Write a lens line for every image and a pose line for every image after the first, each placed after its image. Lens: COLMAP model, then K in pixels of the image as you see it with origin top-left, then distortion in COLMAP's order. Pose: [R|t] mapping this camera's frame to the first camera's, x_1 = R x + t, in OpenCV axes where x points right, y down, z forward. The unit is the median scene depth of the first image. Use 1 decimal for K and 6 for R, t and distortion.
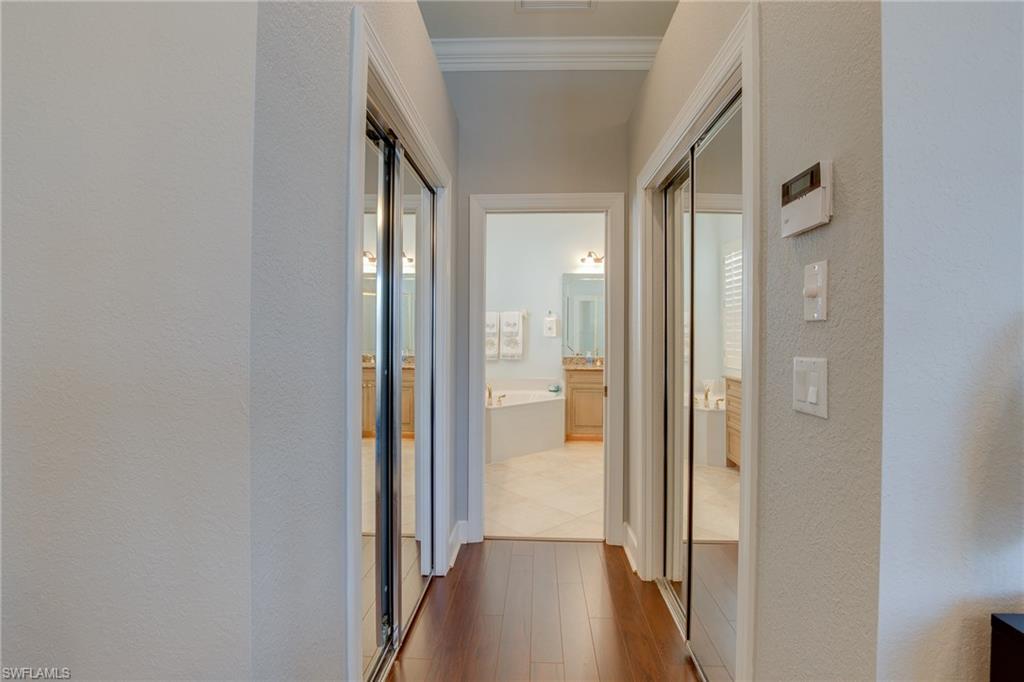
lens RADIAL K [[472.5, 0, 520.5], [0, 472.5, 338.0], [0, 0, 1]] dist [-0.034749, 0.005718]
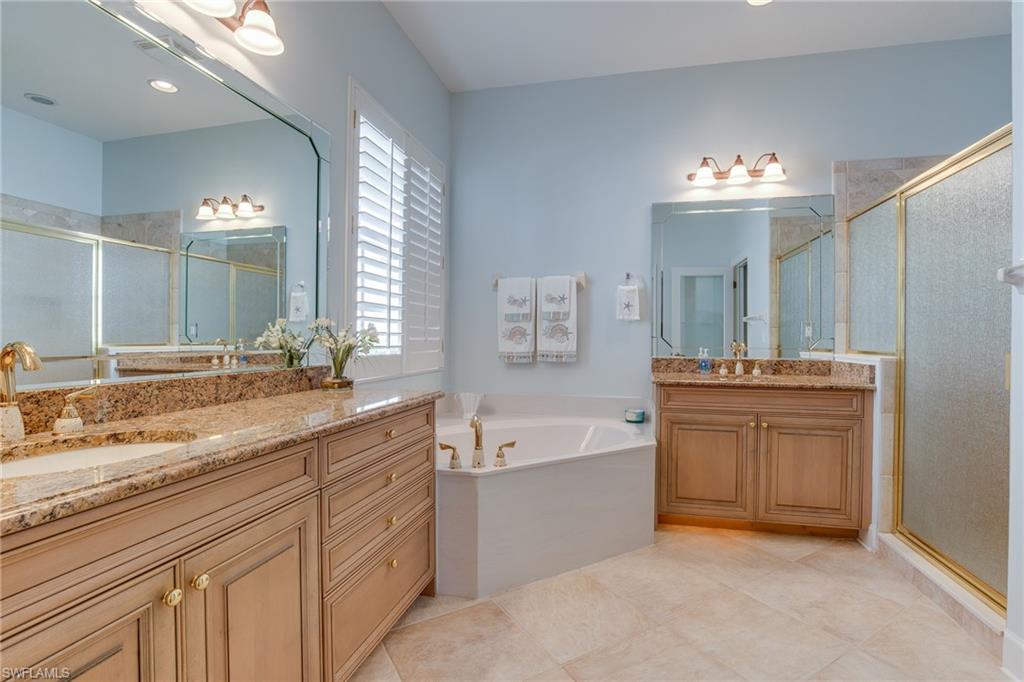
lens RADIAL K [[472.5, 0, 520.5], [0, 472.5, 338.0], [0, 0, 1]] dist [-0.034749, 0.005718]
pose [[0.981094, -0.000303, -0.193531, 0.046571], [-0.000127, 0.999998, -0.002211, 0.018798], [0.193531, 0.002194, 0.981092, 0.448742]]
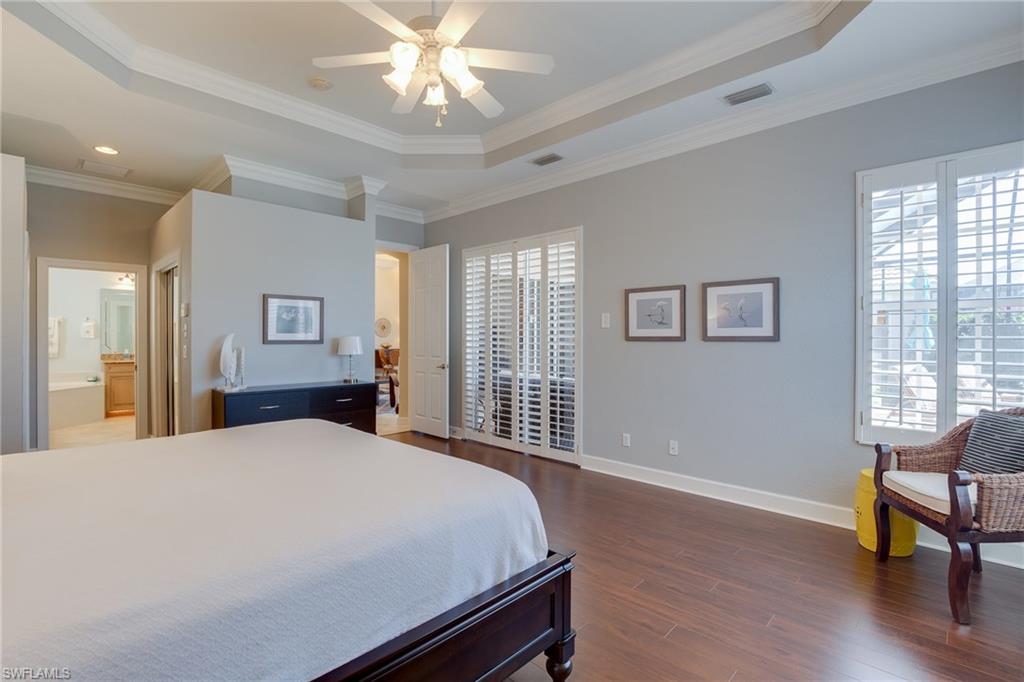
lens RADIAL K [[472.5, 0, 520.5], [0, 472.5, 338.0], [0, 0, 1]] dist [-0.034749, 0.005718]
pose [[0.661840, -0.005587, 0.749625, -0.094086], [-0.003548, 0.999938, 0.010586, -0.020575], [-0.749637, -0.009666, 0.661778, -0.679803]]
